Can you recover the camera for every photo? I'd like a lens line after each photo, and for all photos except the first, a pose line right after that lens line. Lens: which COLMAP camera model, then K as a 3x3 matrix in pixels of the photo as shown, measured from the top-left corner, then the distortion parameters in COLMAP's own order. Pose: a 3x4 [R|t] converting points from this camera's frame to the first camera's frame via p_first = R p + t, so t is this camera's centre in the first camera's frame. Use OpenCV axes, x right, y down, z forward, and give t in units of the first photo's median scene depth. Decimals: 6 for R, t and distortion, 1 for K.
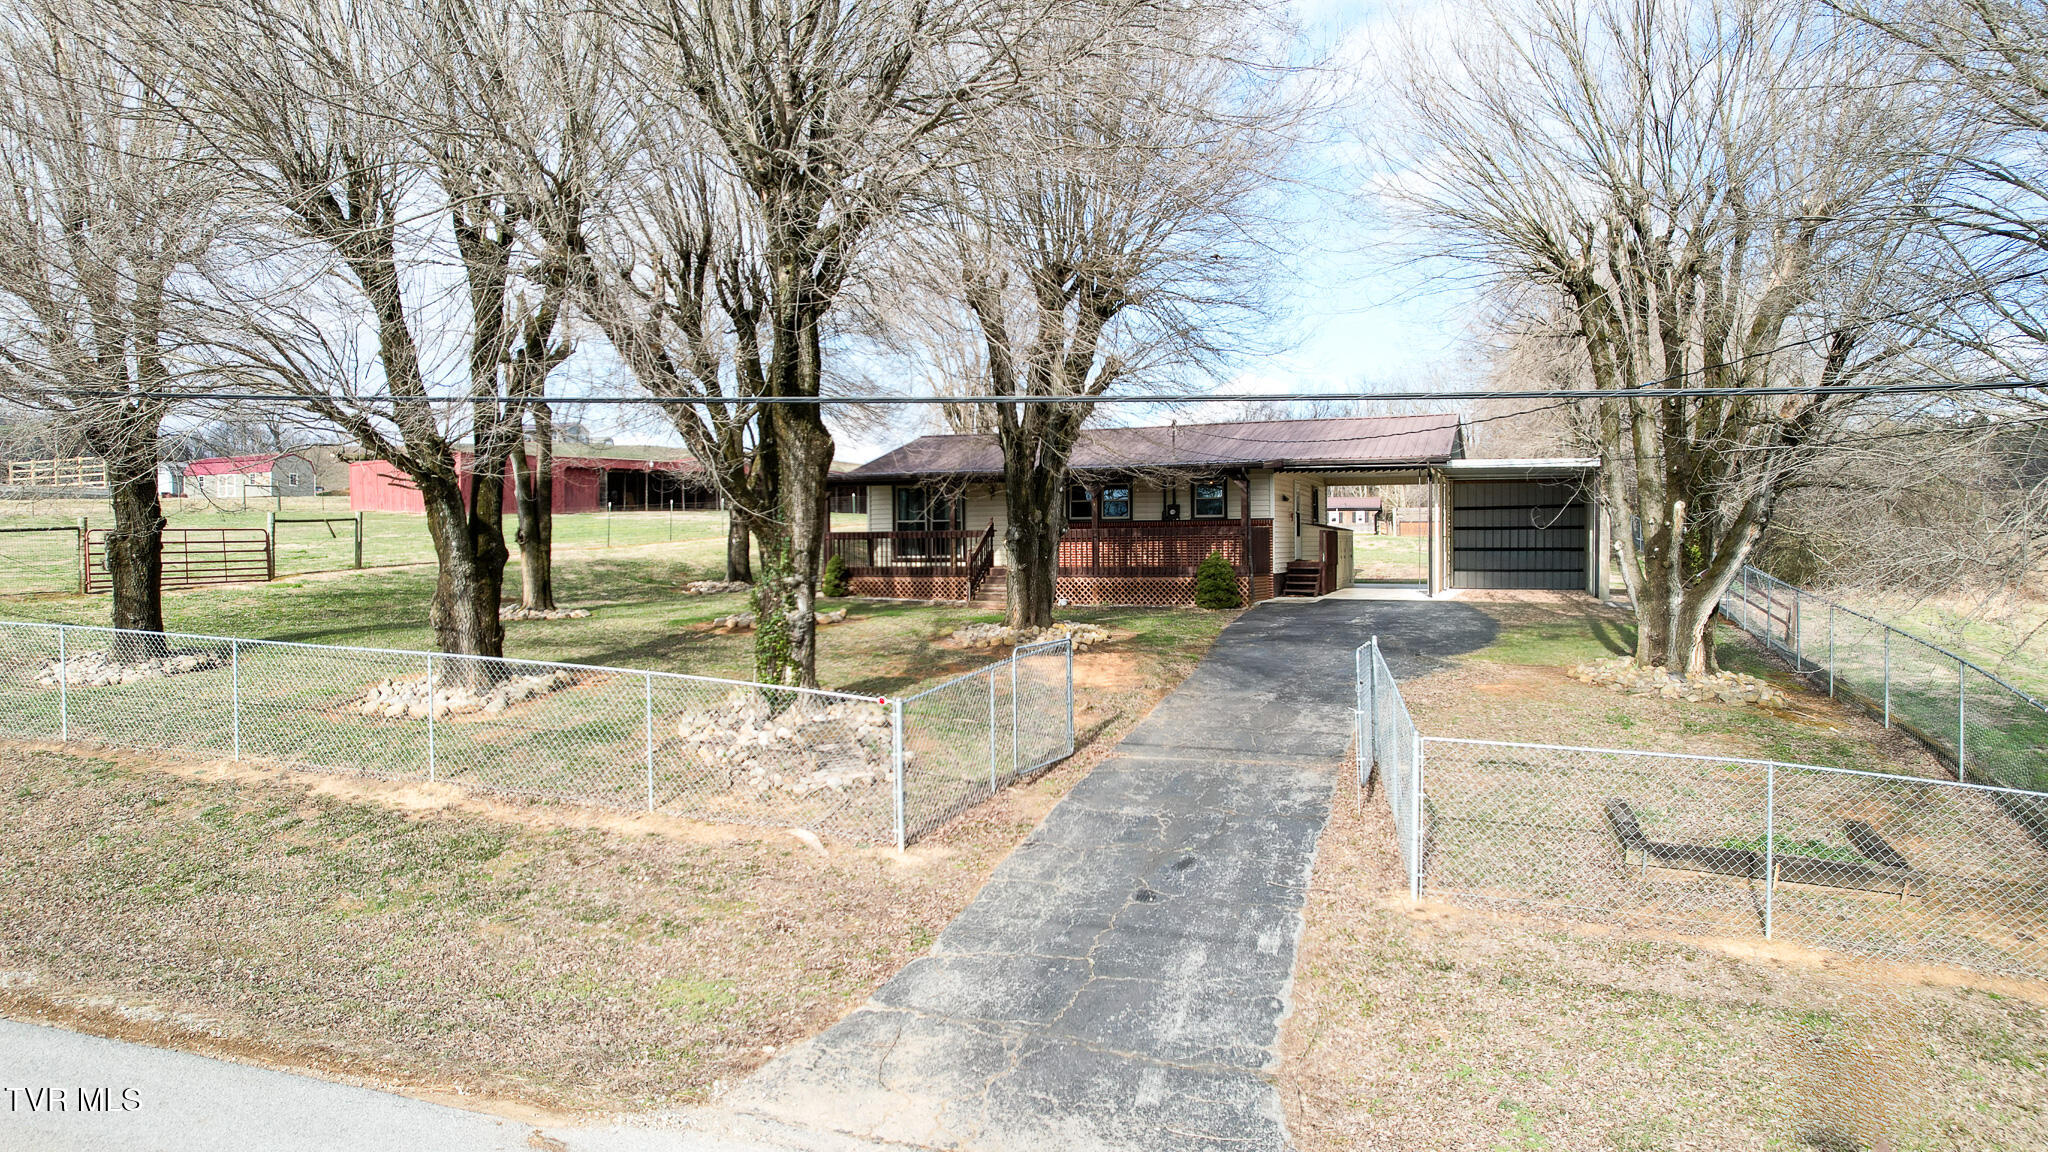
lens RADIAL K [[1316.4, 0, 1030.3], [0, 1316.4, 572.5], [0, 0, 1]] dist [-0.069655, -0.001081]
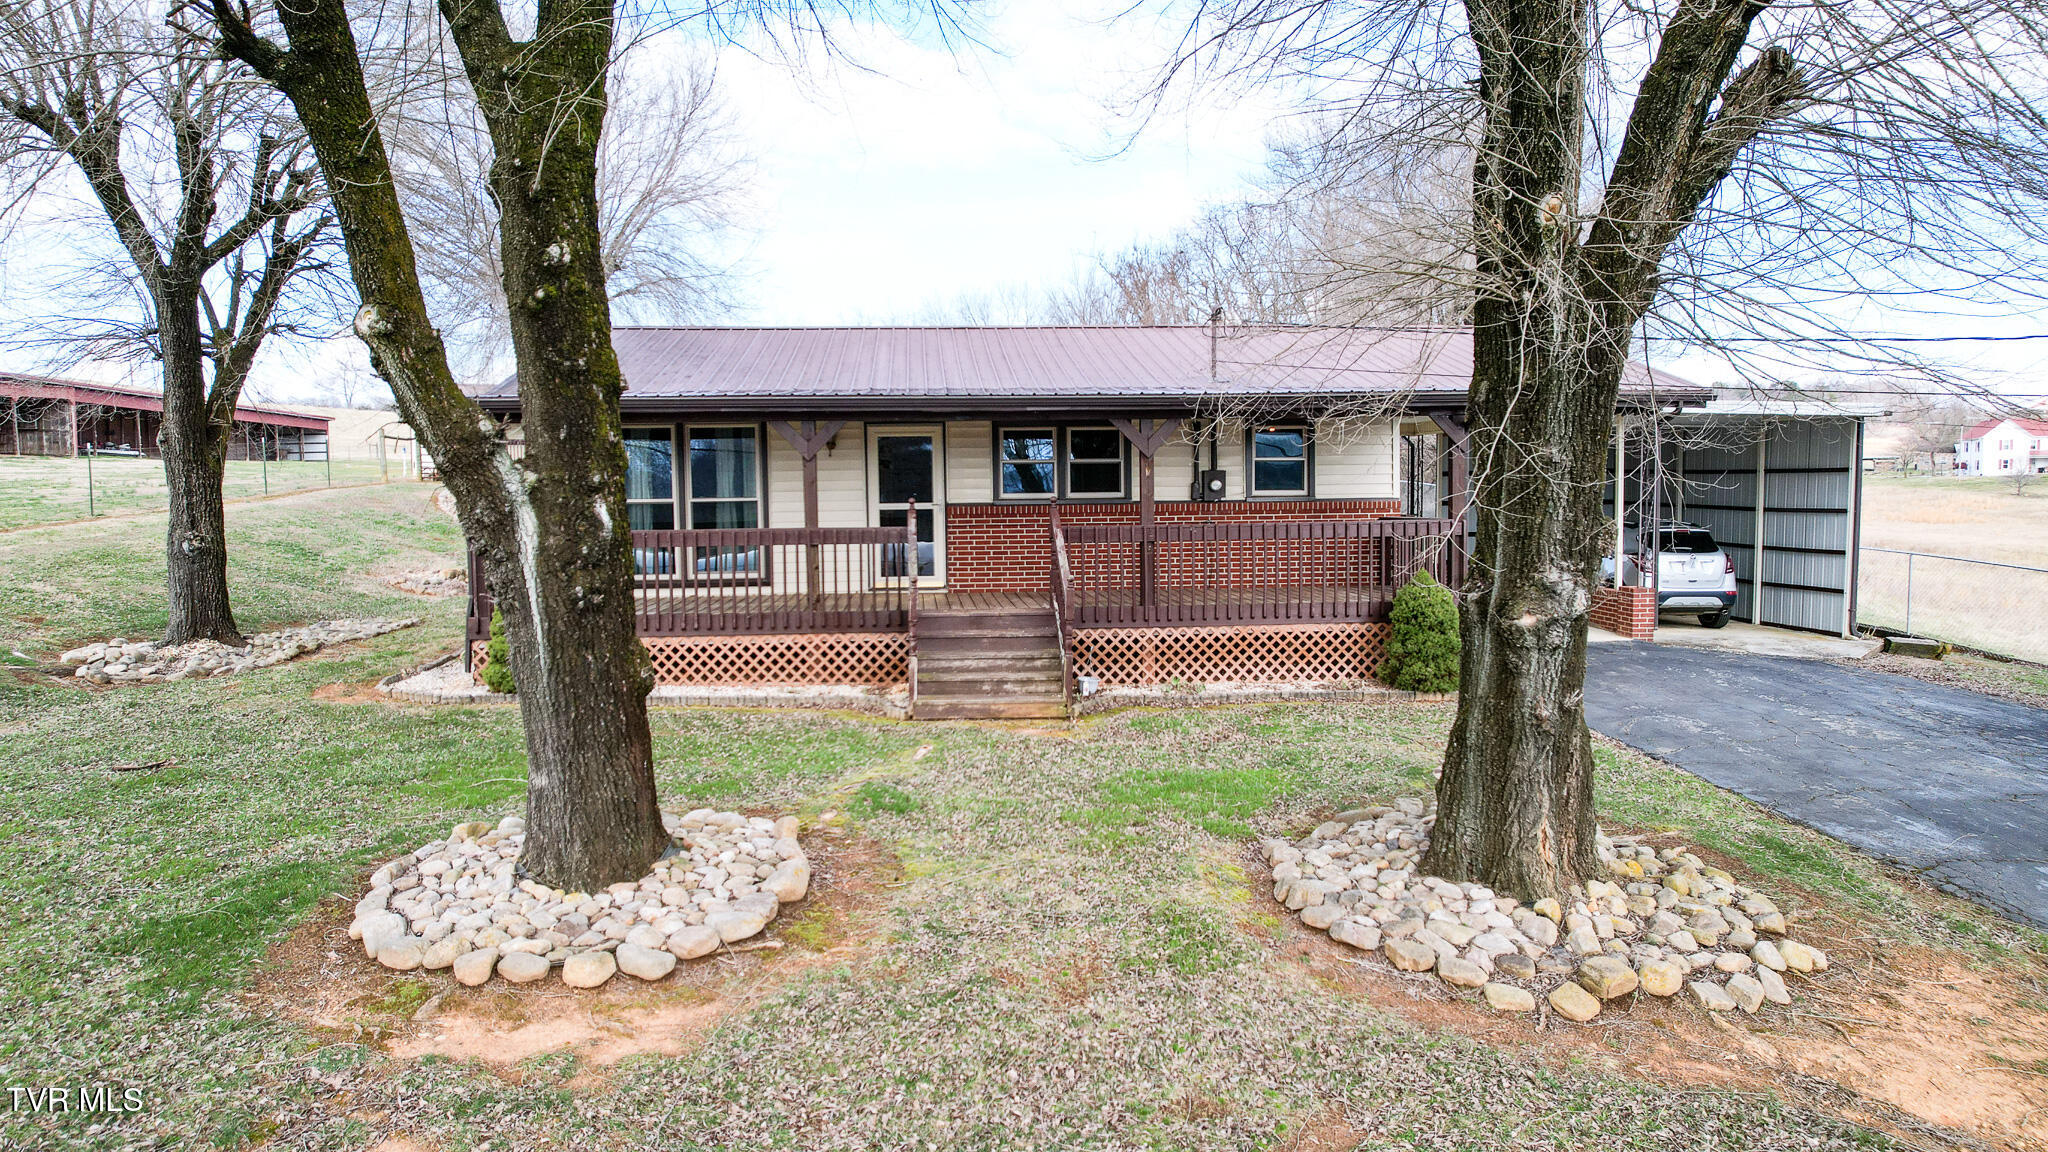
lens RADIAL K [[1308.9, 0, 1024.5], [0, 1308.9, 579.3], [0, 0, 1]] dist [-0.071512, 0.065254]
pose [[0.900125, -0.033160, 0.434368, -0.213393], [0.011702, 0.998579, 0.051984, -0.042226], [-0.435475, -0.041709, 0.899234, 0.658326]]
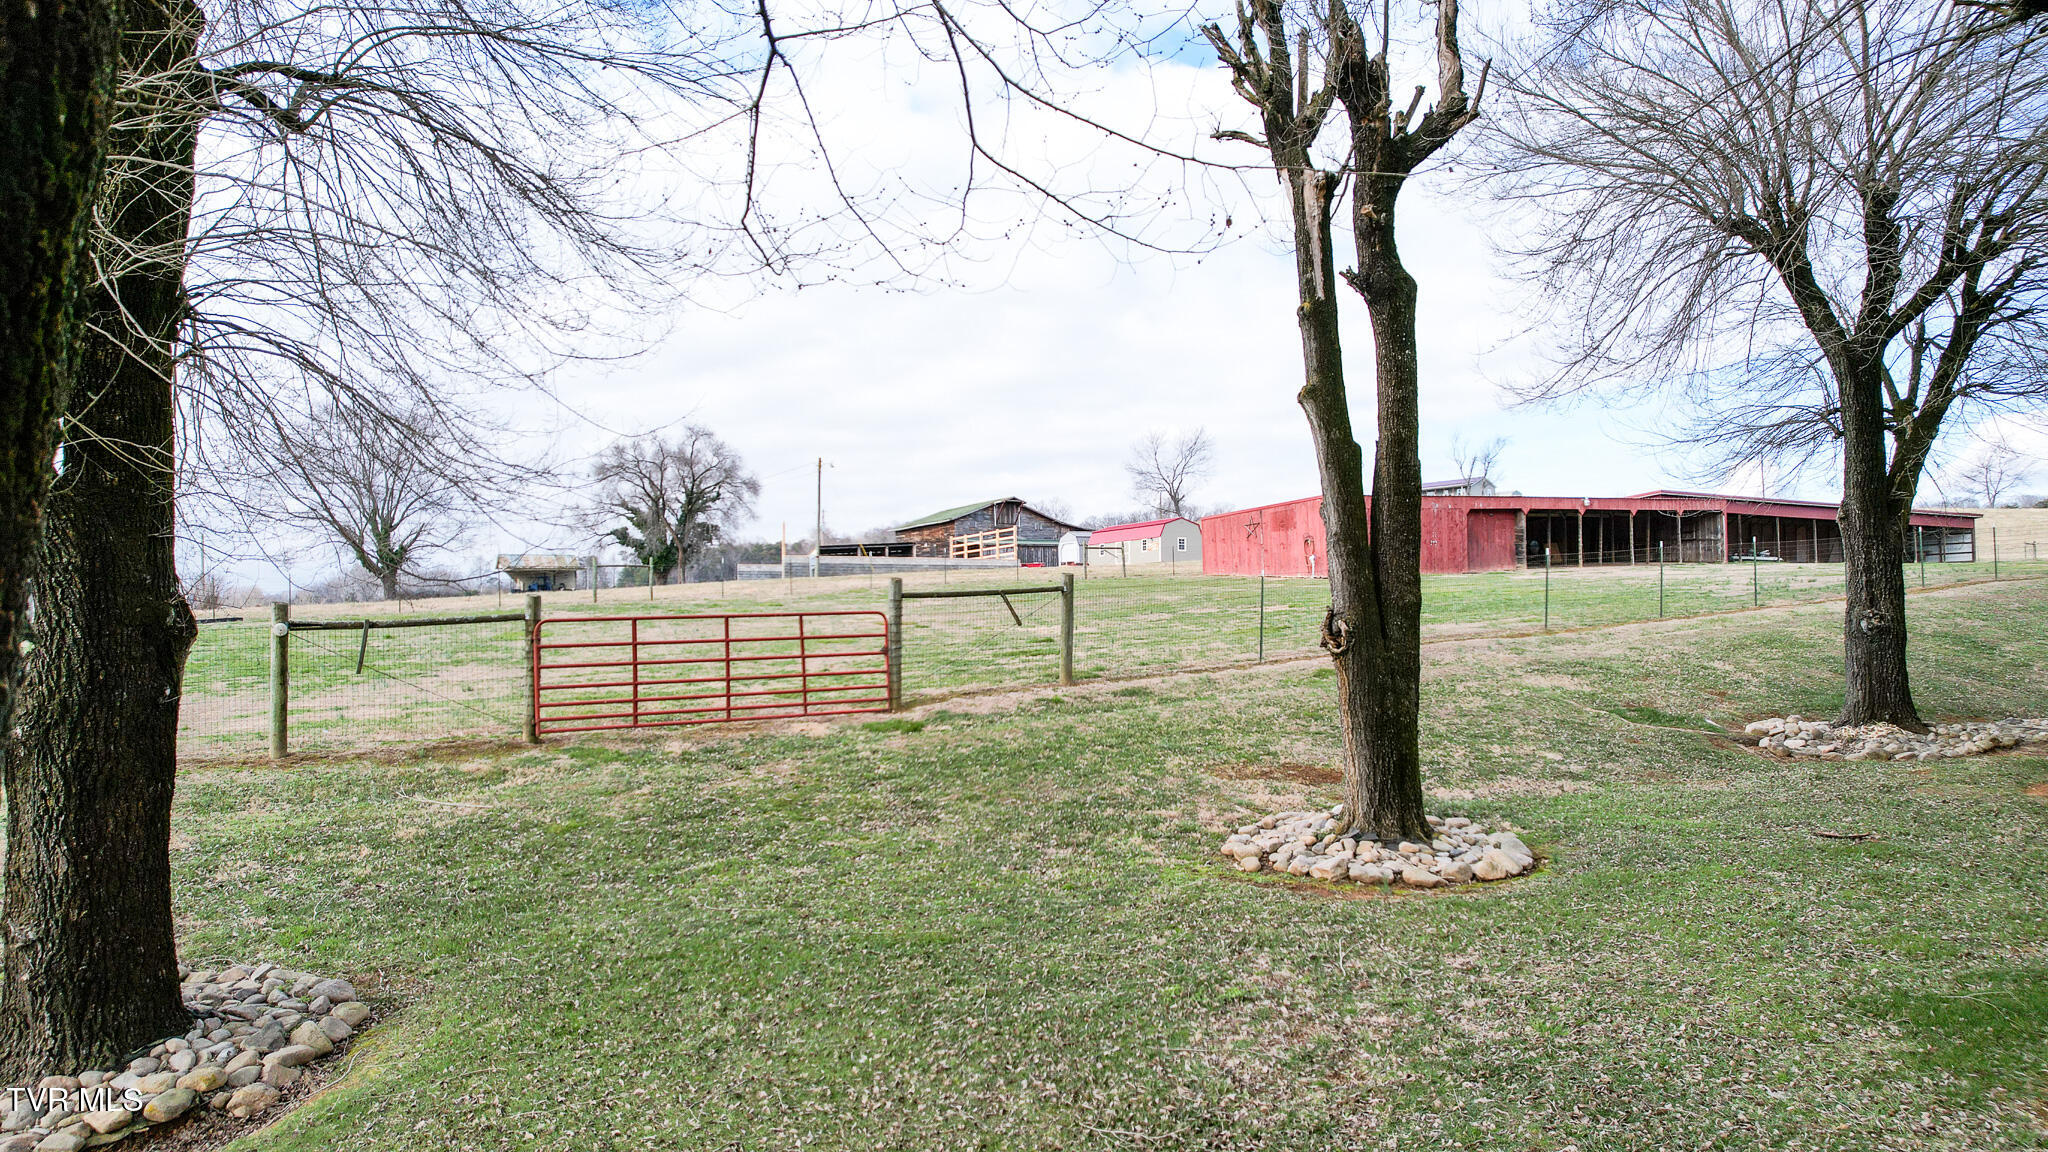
lens RADIAL K [[1308.9, 0, 1024.5], [0, 1308.9, 579.3], [0, 0, 1]] dist [-0.071512, 0.065254]
pose [[0.780774, -0.022843, -0.624396, -0.236778], [-0.002502, 0.999209, -0.039683, -0.028548], [0.624809, 0.032546, 0.780099, 0.677353]]
